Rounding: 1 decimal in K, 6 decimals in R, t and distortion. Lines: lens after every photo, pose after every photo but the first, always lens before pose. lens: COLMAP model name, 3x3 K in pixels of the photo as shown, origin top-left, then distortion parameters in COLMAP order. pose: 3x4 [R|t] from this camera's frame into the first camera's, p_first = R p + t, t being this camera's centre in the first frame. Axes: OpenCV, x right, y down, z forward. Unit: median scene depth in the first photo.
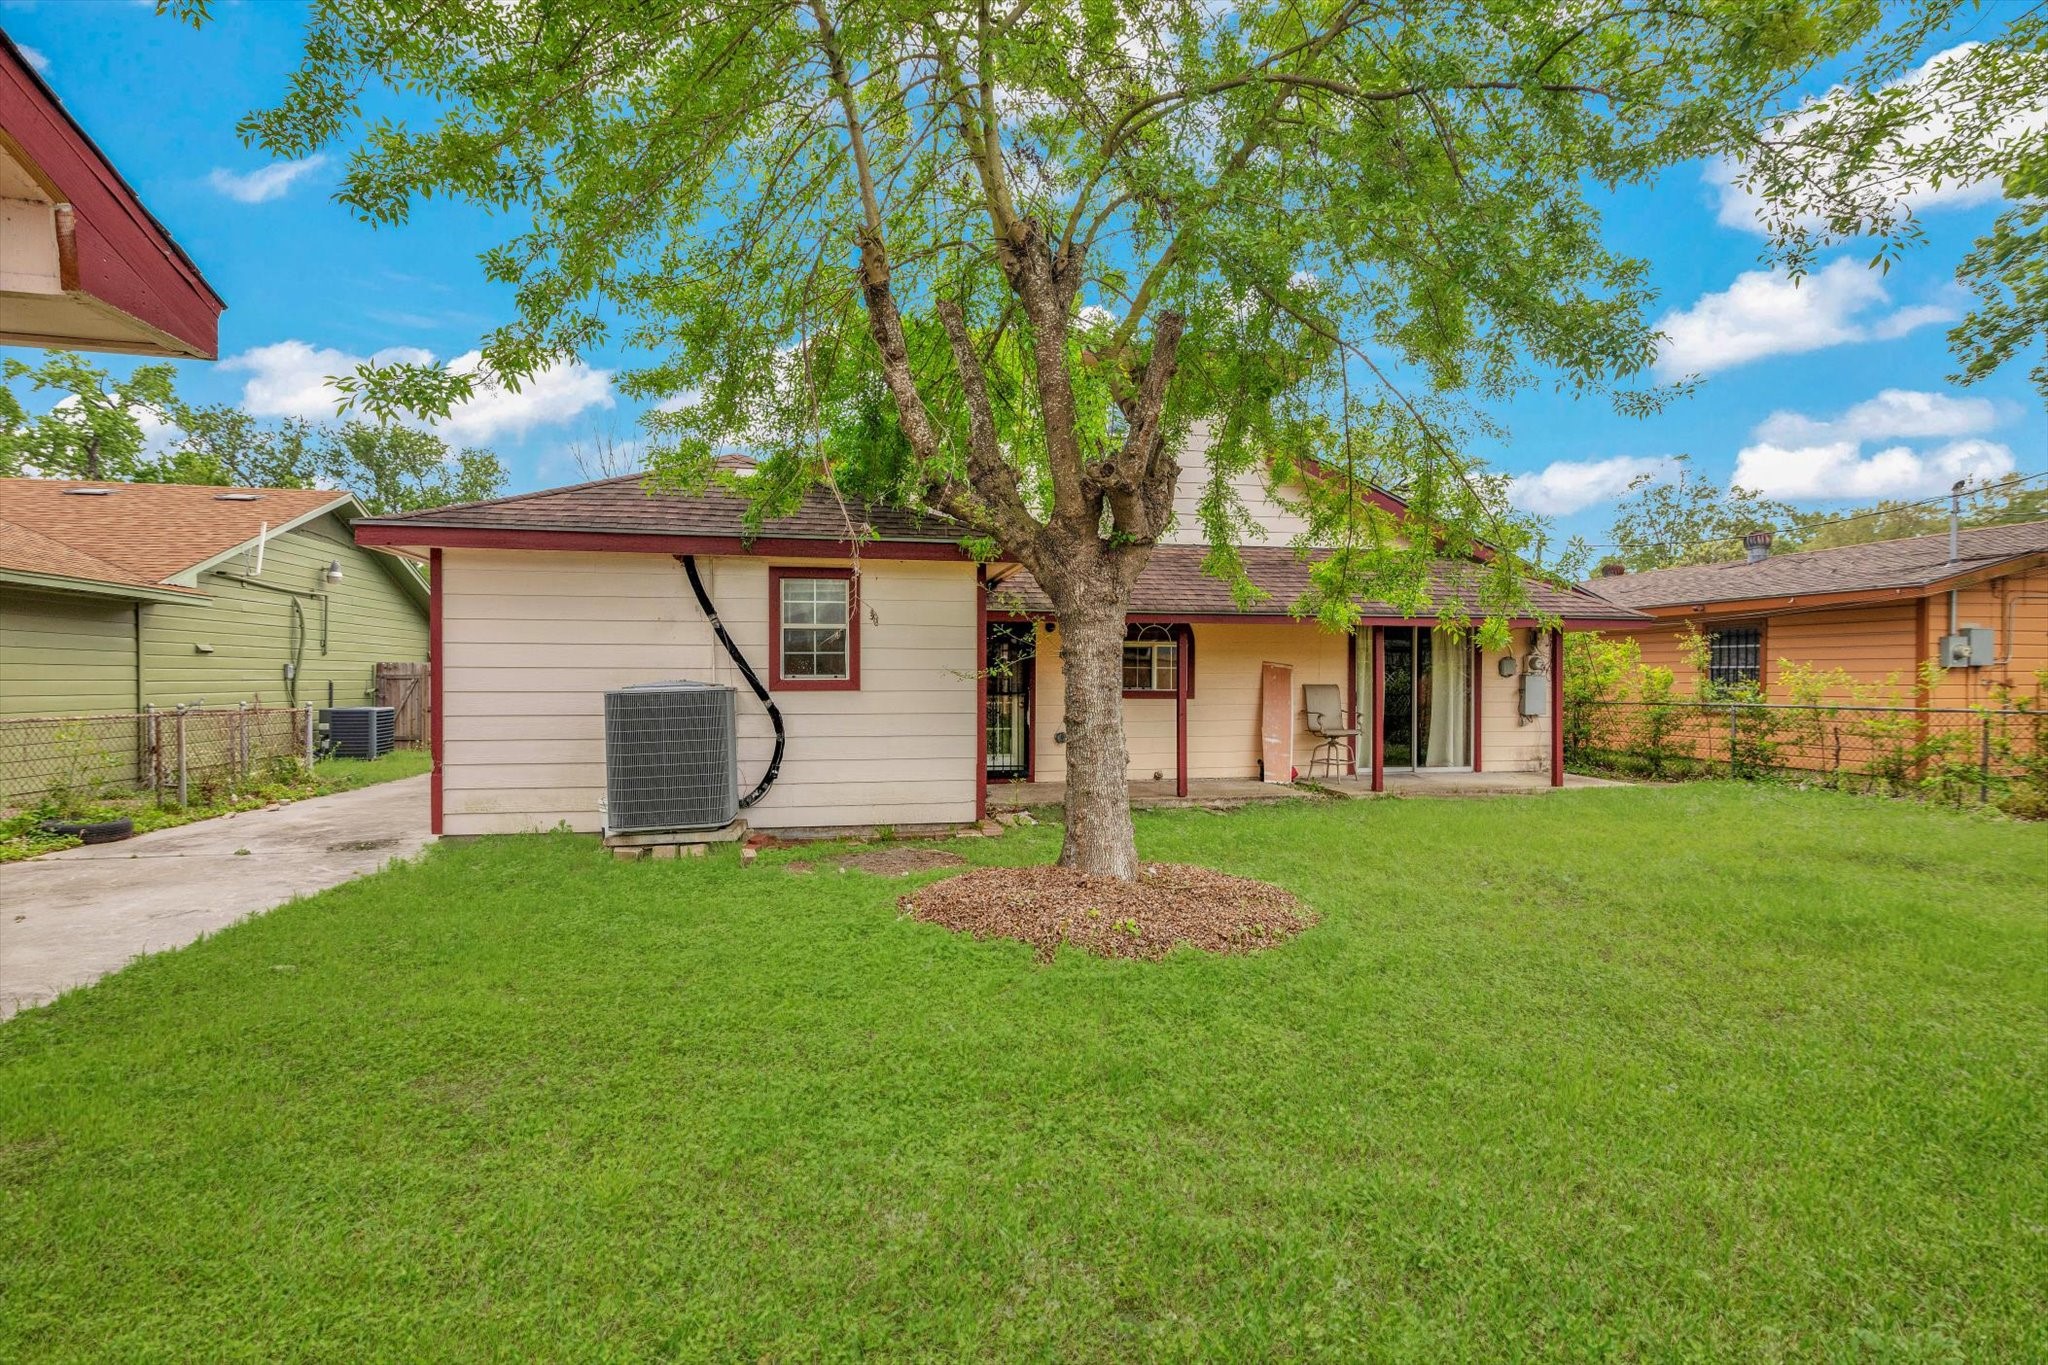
lens RADIAL K [[960.7, 0, 1018.9], [0, 960.7, 674.5], [0, 0, 1]] dist [-0.017951, 0.000316]
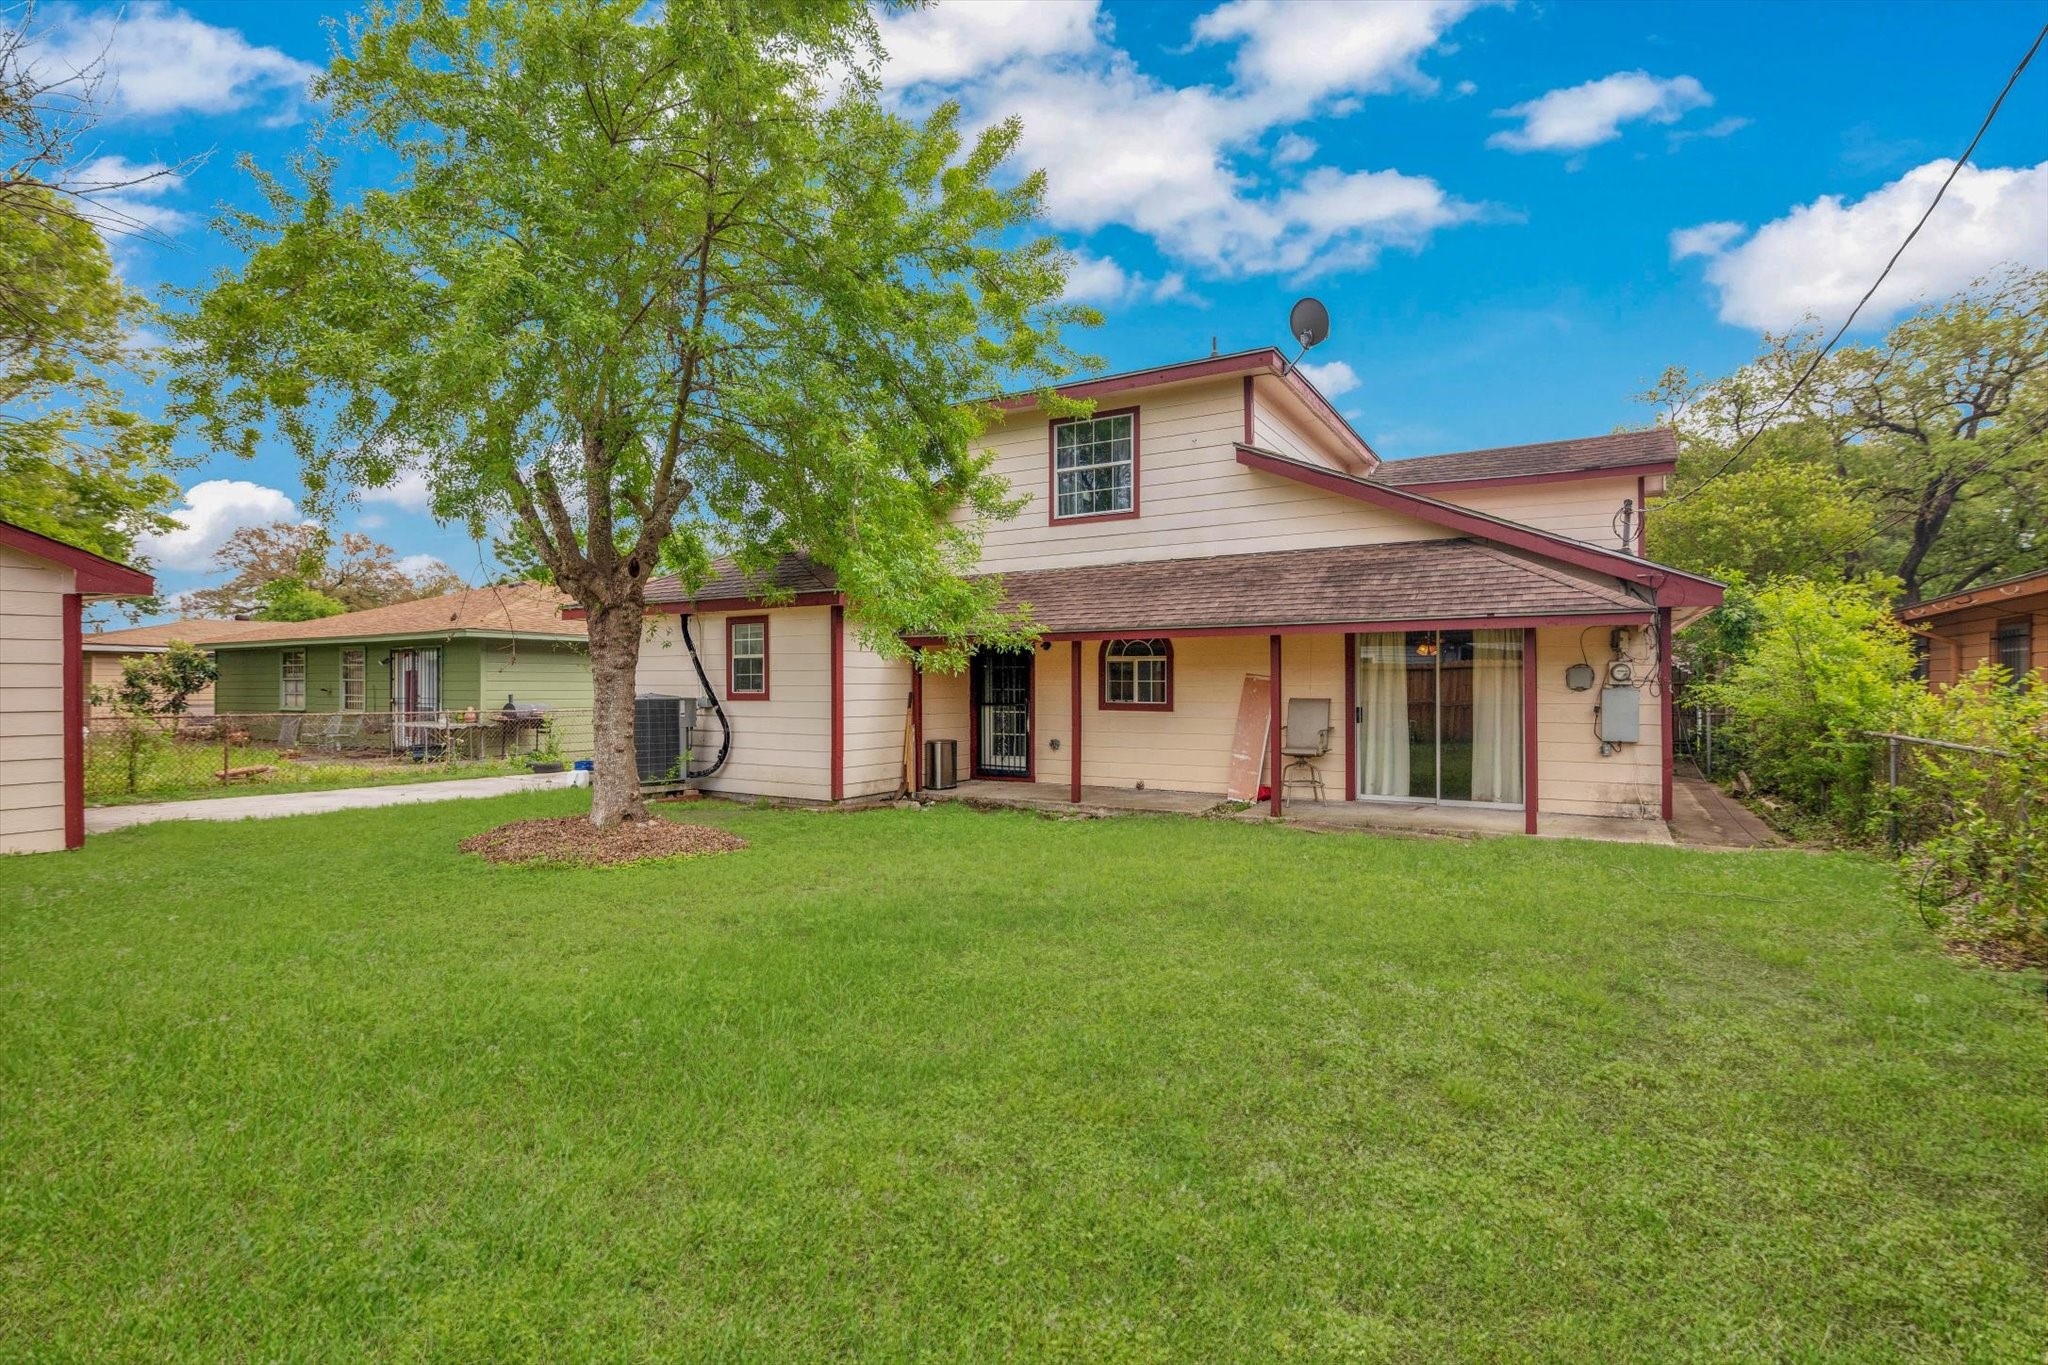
lens RADIAL K [[960.7, 0, 1018.9], [0, 960.7, 674.5], [0, 0, 1]] dist [-0.017951, 0.000316]
pose [[0.722929, -0.010823, -0.690838, 0.773413], [0.003247, 0.999919, -0.012267, -0.002225], [0.690915, 0.006625, 0.722906, 0.157660]]
